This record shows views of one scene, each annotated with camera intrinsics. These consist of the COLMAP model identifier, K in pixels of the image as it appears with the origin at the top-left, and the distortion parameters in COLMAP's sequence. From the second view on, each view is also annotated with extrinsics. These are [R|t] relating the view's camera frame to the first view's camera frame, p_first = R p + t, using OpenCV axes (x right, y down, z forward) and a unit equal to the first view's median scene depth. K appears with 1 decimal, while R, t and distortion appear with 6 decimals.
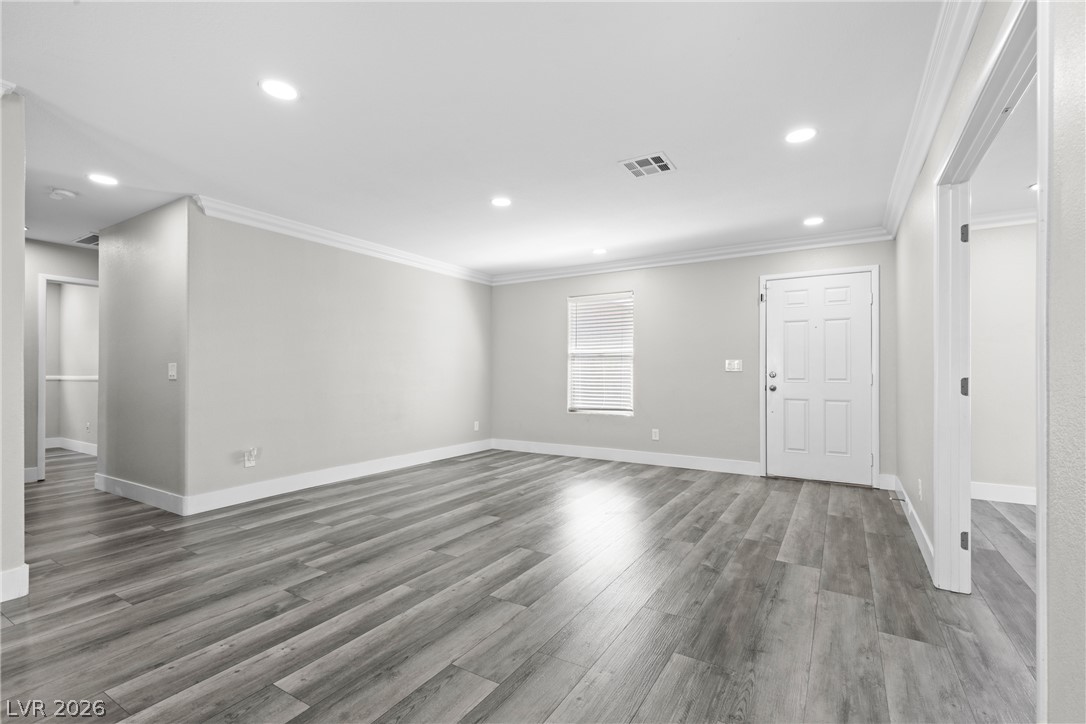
lens RADIAL K [[487.5, 0, 542.3], [0, 487.5, 363.3], [0, 0, 1]] dist [0.013905, -0.001946]
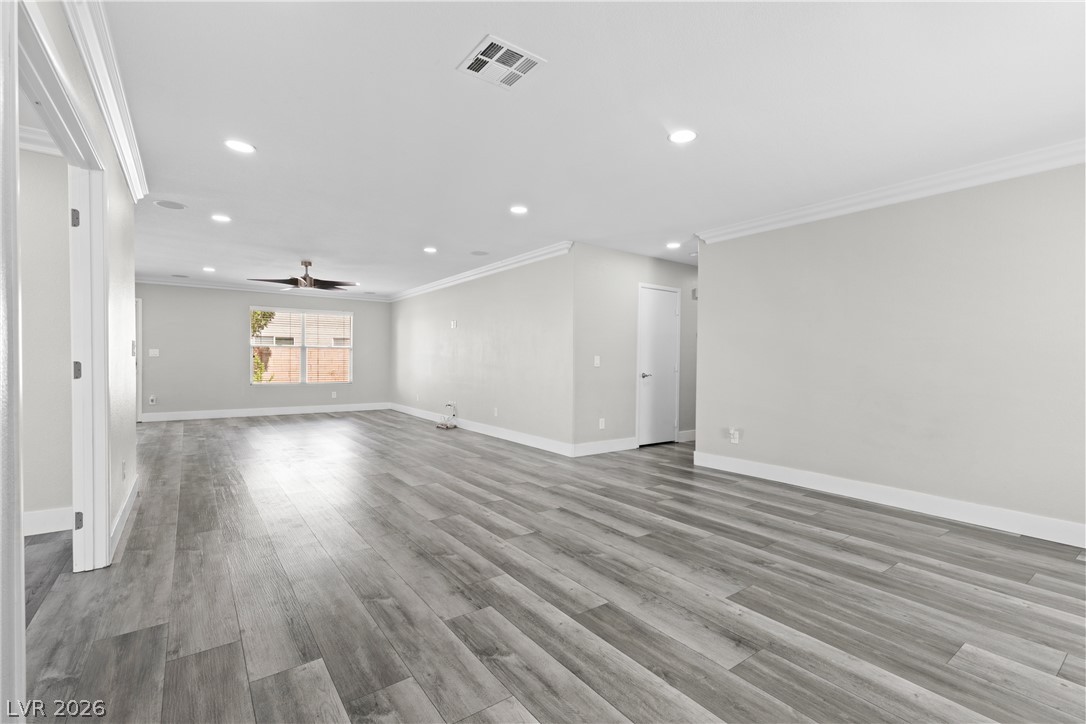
lens RADIAL K [[487.5, 0, 557.3], [0, 487.5, 367.1], [0, 0, 1]] dist [0.013905, -0.001946]
pose [[-0.365847, 0.007787, -0.930642, 0.653711], [0.008363, 0.999952, 0.005080, 0.017942], [0.930637, -0.005925, -0.365895, 1.040682]]
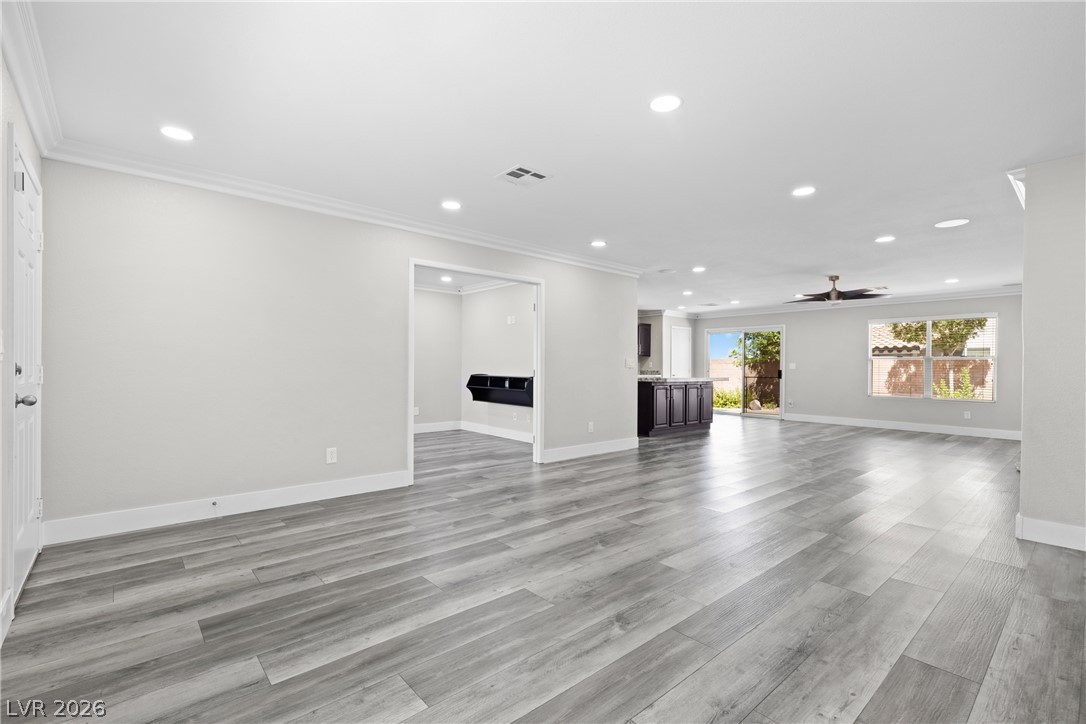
lens RADIAL K [[487.5, 0, 544.4], [0, 487.5, 369.0], [0, 0, 1]] dist [0.013905, -0.001946]
pose [[-0.955953, -0.009762, 0.293359, -0.118025], [-0.014907, 0.999772, -0.015307, 0.027352], [-0.293143, -0.019006, -0.955880, 1.572233]]
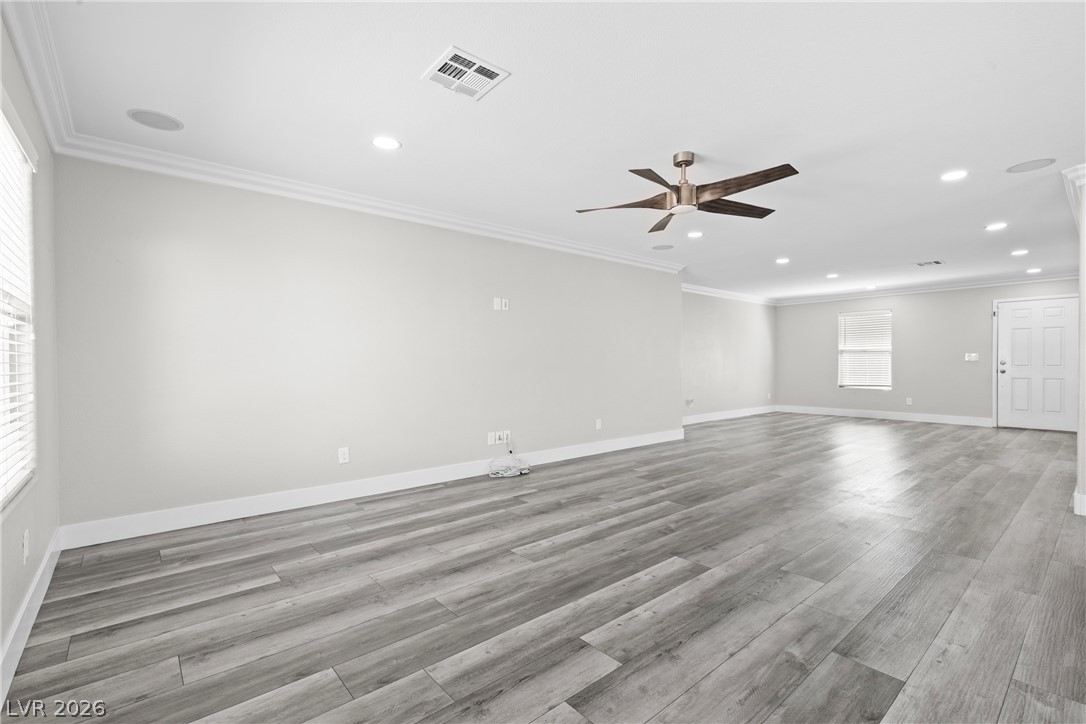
lens RADIAL K [[487.5, 0, 549.7], [0, 487.5, 362.8], [0, 0, 1]] dist [0.013905, -0.001946]
pose [[0.954571, -0.003135, -0.297967, -0.558852], [0.009025, 0.999790, 0.018393, -0.023604], [0.297846, -0.020246, 0.954399, -1.181098]]
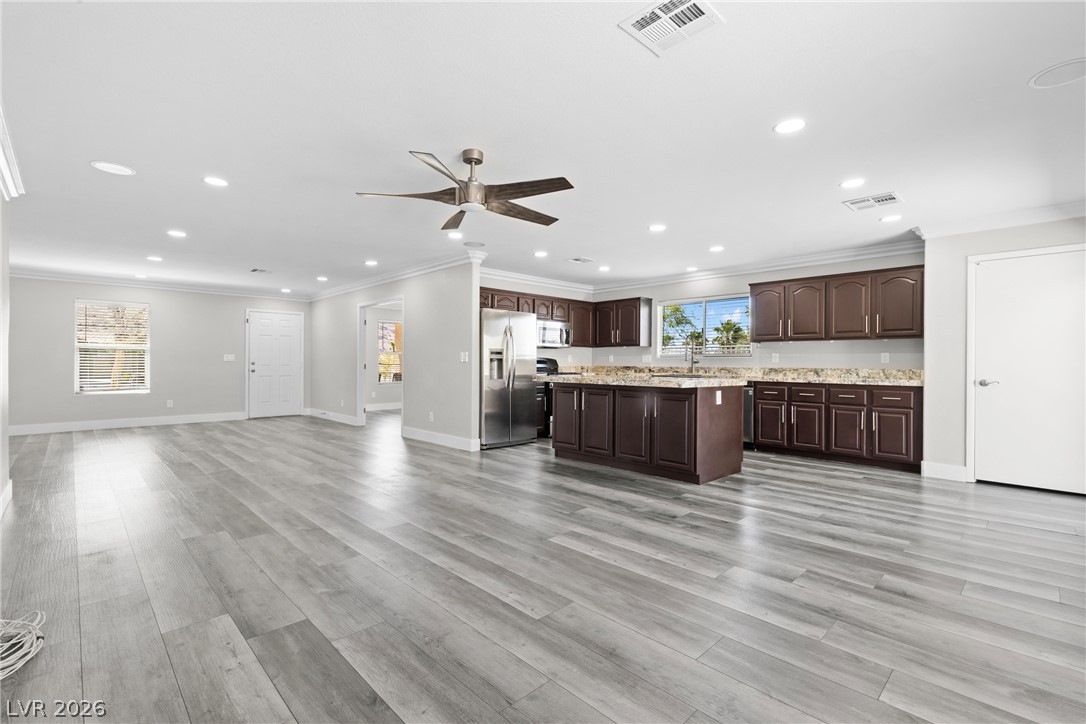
lens RADIAL K [[487.5, 0, 549.7], [0, 487.5, 361.4], [0, 0, 1]] dist [0.013905, -0.001946]
pose [[0.241343, 0.004493, 0.970429, -1.317387], [-0.023013, 0.999735, 0.001094, -0.014299], [-0.970167, -0.022596, 0.241383, -0.666120]]
